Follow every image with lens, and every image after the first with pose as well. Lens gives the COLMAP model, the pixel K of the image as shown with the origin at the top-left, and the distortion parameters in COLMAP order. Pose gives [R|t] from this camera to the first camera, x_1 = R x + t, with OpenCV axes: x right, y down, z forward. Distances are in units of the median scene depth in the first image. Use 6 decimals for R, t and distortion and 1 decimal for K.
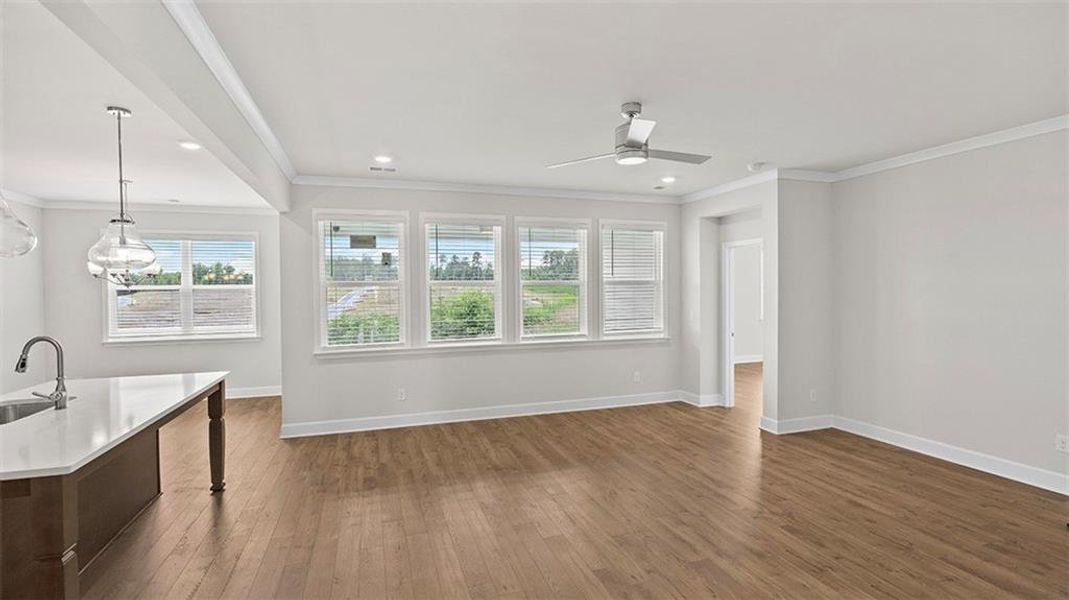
lens RADIAL K [[479.2, 0, 527.1], [0, 479.2, 301.8], [0, 0, 1]] dist [0.006204, -0.001120]
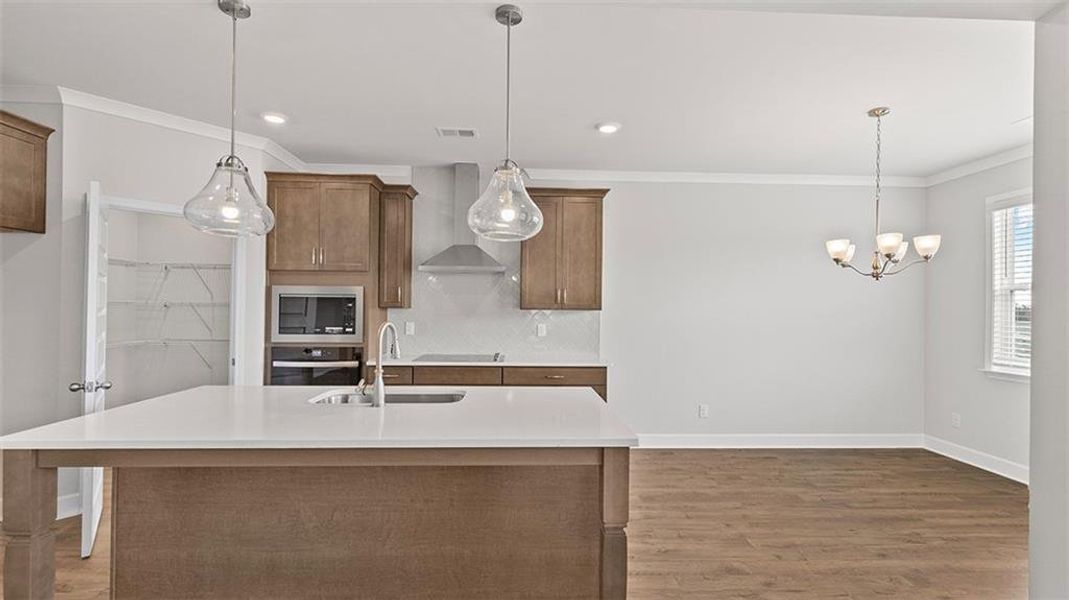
lens RADIAL K [[479.2, 0, 539.6], [0, 479.2, 306.6], [0, 0, 1]] dist [0.006204, -0.001120]
pose [[-0.270260, 0.003093, -0.962782, -0.113482], [-0.029769, 0.999490, 0.011567, 0.010810], [0.962327, 0.031787, -0.270031, 0.756153]]
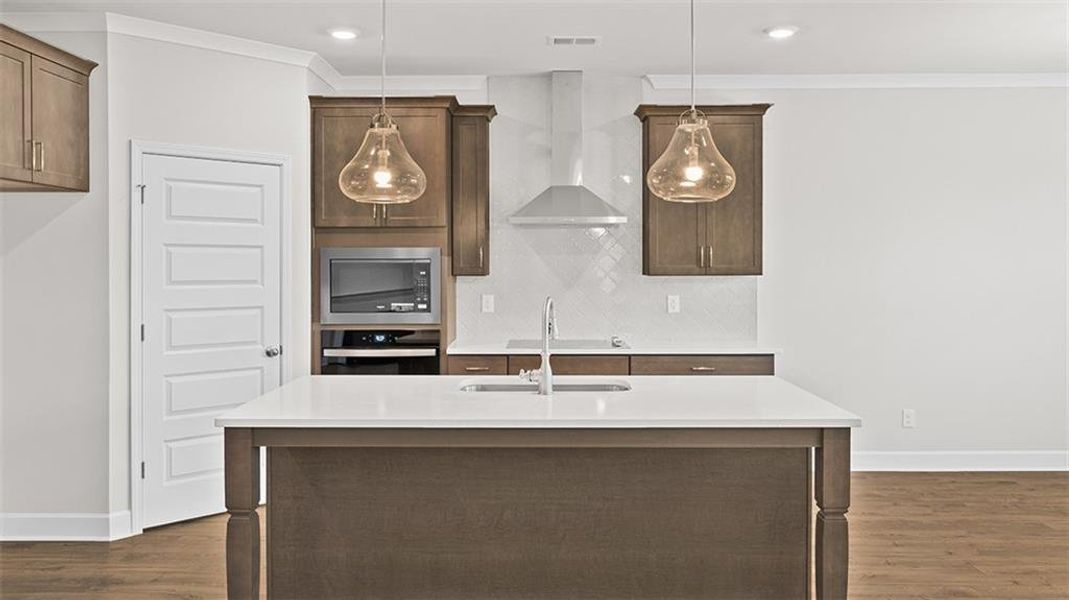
lens RADIAL K [[861.3, 0, 538.9], [0, 861.3, 274.2], [0, 0, 1]] dist [-0.010933, 0.009080]
pose [[-0.321802, 0.021941, -0.946553, 0.156651], [-0.016441, 0.999451, 0.028757, -0.004104], [0.946664, 0.024816, -0.321265, 0.713207]]
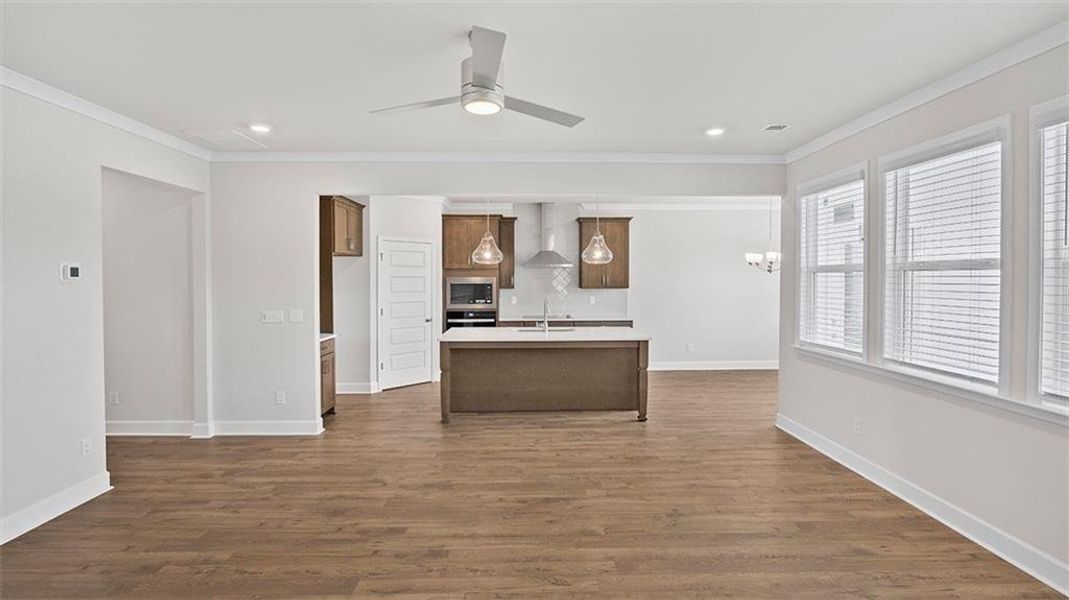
lens RADIAL K [[507.0, 0, 539.3], [0, 507.0, 288.1], [0, 0, 1]] dist [-0.011423, -0.000085]
pose [[-0.279132, 0.028850, -0.959819, 0.600693], [-0.017389, 0.999233, 0.035092, -0.026733], [0.960095, 0.026486, -0.278416, 0.800735]]
